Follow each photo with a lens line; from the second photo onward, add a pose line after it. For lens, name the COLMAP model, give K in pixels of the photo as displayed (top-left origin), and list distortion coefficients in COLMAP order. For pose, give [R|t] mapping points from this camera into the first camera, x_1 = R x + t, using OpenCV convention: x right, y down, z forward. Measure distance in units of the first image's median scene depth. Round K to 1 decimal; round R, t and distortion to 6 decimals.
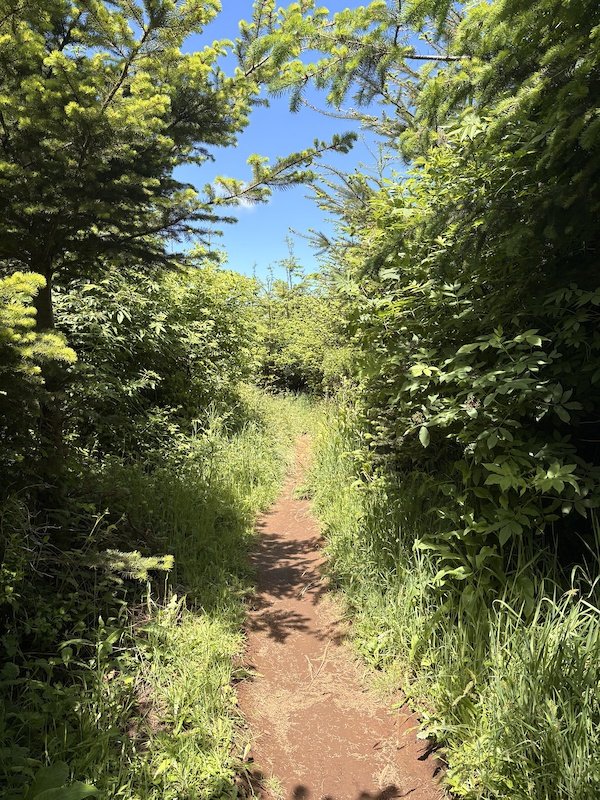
lens RADIAL K [[605.1, 0, 300.0], [0, 605.1, 400.0], [0, 0, 1]] dist [0.037146, -0.073388]
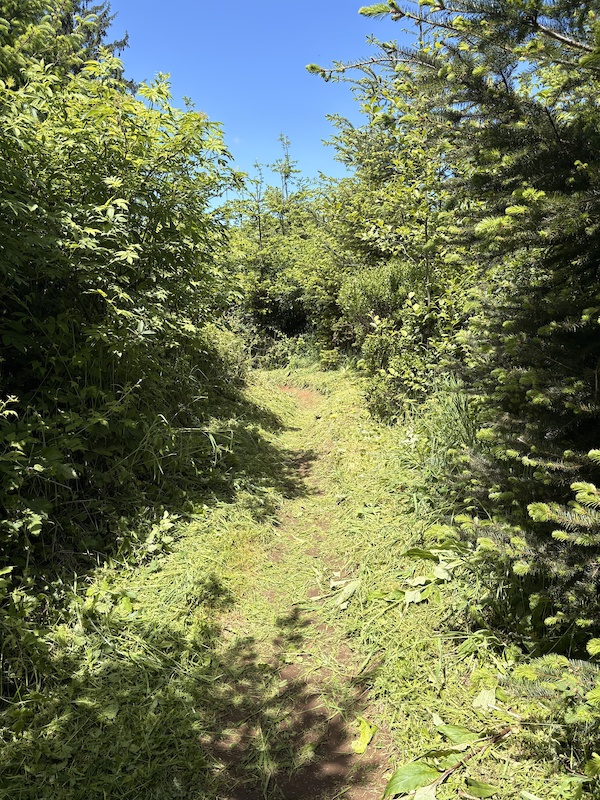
lens RADIAL K [[605.1, 0, 300.0], [0, 605.1, 400.0], [0, 0, 1]] dist [0.037146, -0.073388]
pose [[0.999886, -0.013835, 0.006056, -0.007743], [0.013052, 0.993341, 0.114470, -0.014777], [-0.007600, -0.114378, 0.993408, 0.248219]]
